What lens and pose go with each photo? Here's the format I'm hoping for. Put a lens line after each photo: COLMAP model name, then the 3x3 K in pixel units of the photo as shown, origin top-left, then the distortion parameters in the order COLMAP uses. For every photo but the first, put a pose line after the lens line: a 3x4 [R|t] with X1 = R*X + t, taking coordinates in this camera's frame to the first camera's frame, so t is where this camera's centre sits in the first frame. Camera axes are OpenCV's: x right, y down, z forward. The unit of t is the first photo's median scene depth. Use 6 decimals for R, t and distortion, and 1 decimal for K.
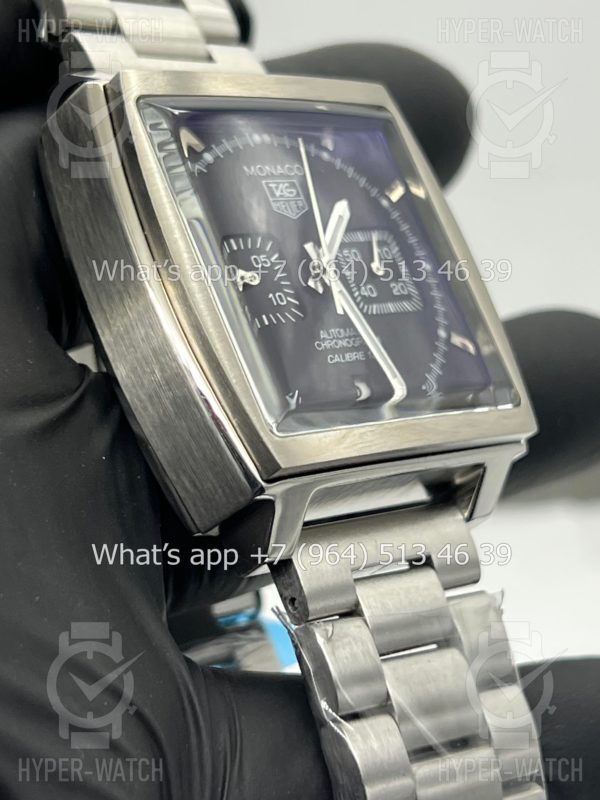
lens RADIAL K [[1762.3, 0, 283.2], [0, 1762.3, 400.8], [0, 0, 1]] dist [0.254646, -0.103971]
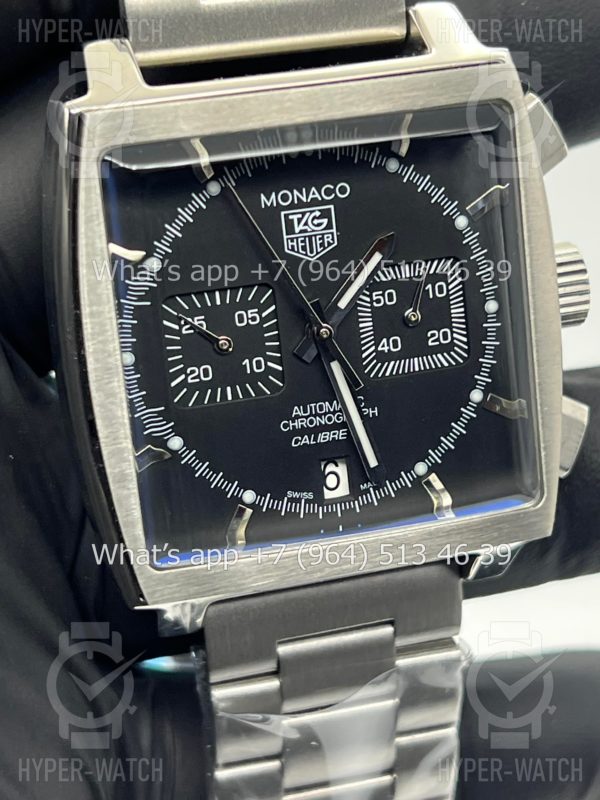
lens RADIAL K [[1762.3, 0, 283.2], [0, 1762.3, 400.8], [0, 0, 1]] dist [0.254646, -0.103971]
pose [[0.884466, 0.342320, -0.317075, 0.291398], [-0.103938, 0.807005, 0.581326, -0.548528], [0.454880, -0.481207, 0.749349, 0.315382]]
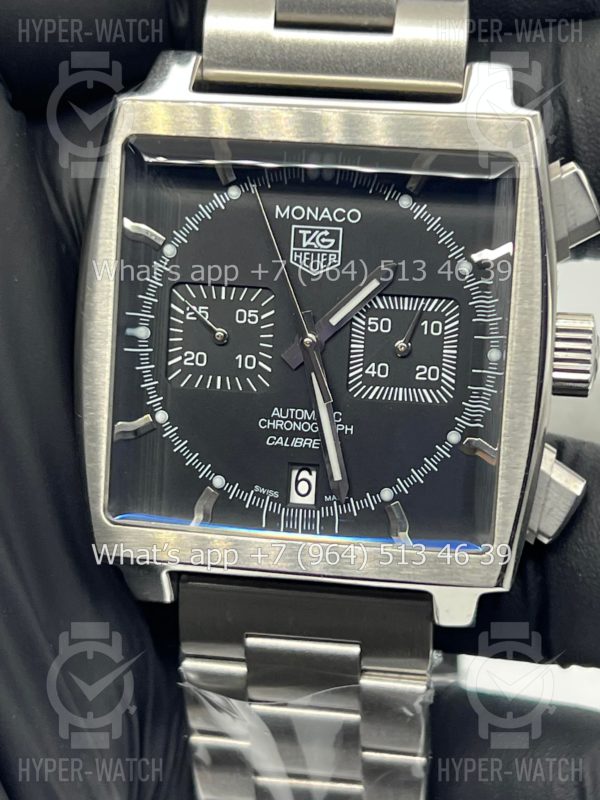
lens RADIAL K [[1762.3, 0, 283.2], [0, 1762.3, 400.8], [0, 0, 1]] dist [0.254646, -0.103971]
pose [[0.633825, 0.461911, -0.620406, 0.600231], [-0.089161, 0.840387, 0.534603, -0.540899], [0.768320, -0.283529, 0.573842, 0.440435]]
